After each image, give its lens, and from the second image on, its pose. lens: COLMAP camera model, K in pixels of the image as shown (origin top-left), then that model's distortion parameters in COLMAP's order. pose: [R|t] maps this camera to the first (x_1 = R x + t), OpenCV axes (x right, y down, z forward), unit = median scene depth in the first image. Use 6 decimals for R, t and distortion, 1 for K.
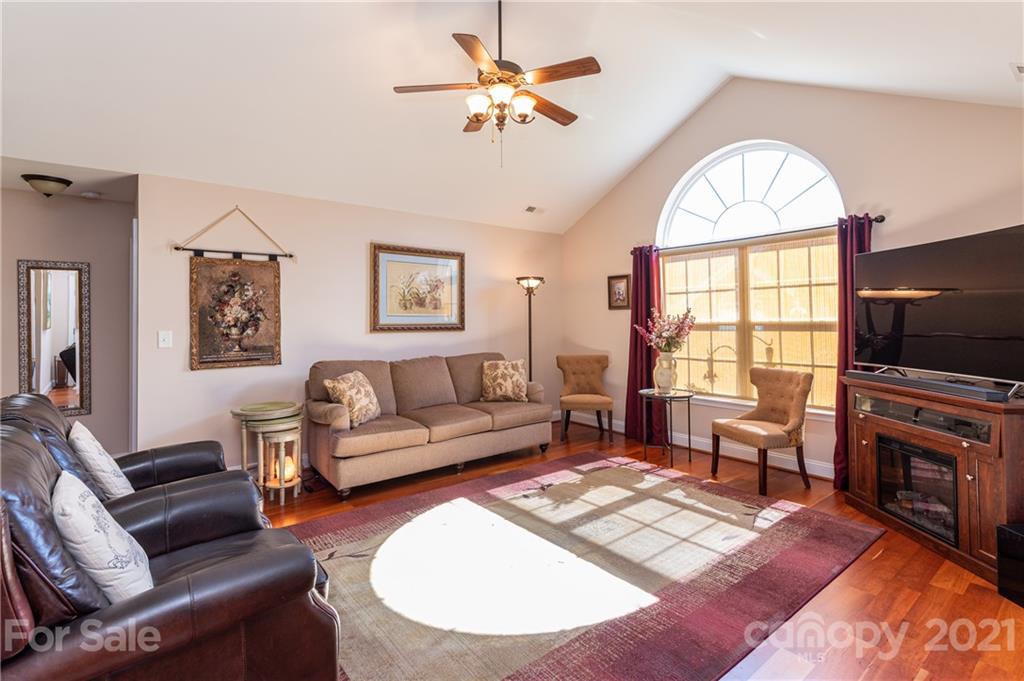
lens RADIAL K [[482.3, 0, 514.0], [0, 482.3, 313.0], [0, 0, 1]] dist [0.029864, 0.000016]
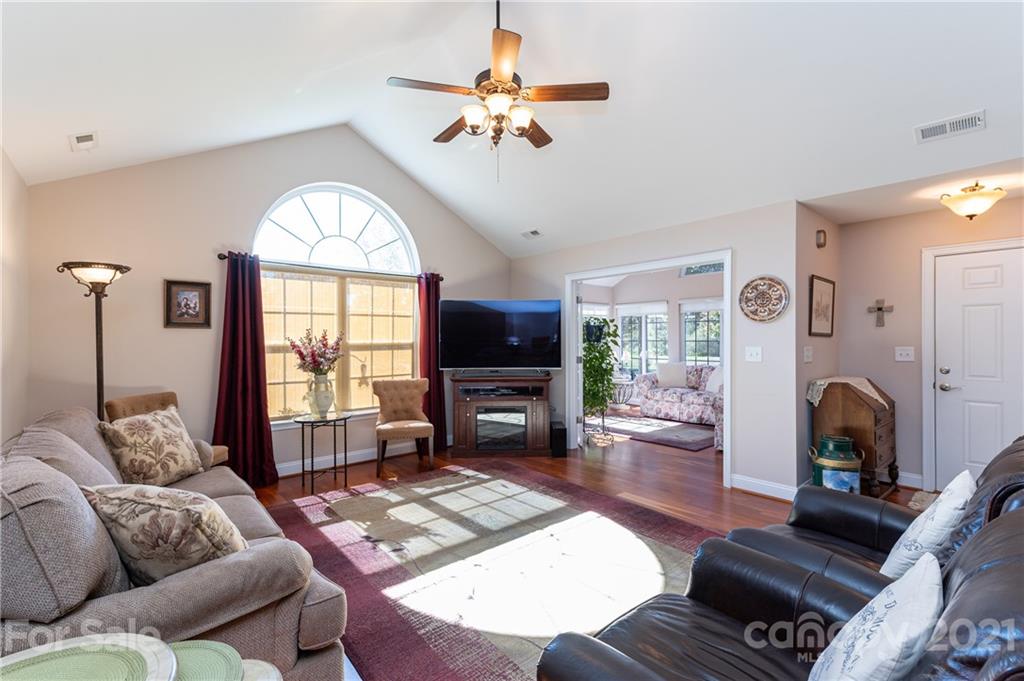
lens RADIAL K [[454.4, 0, 512.0], [0, 454.4, 340.5], [0, 0, 1]] dist [0.003184, 0.000558]
pose [[-0.024111, 0.004876, 0.999697, -0.735646], [-0.008446, 0.999951, -0.005081, 0.016732], [-0.999674, -0.008566, -0.024069, 0.786248]]
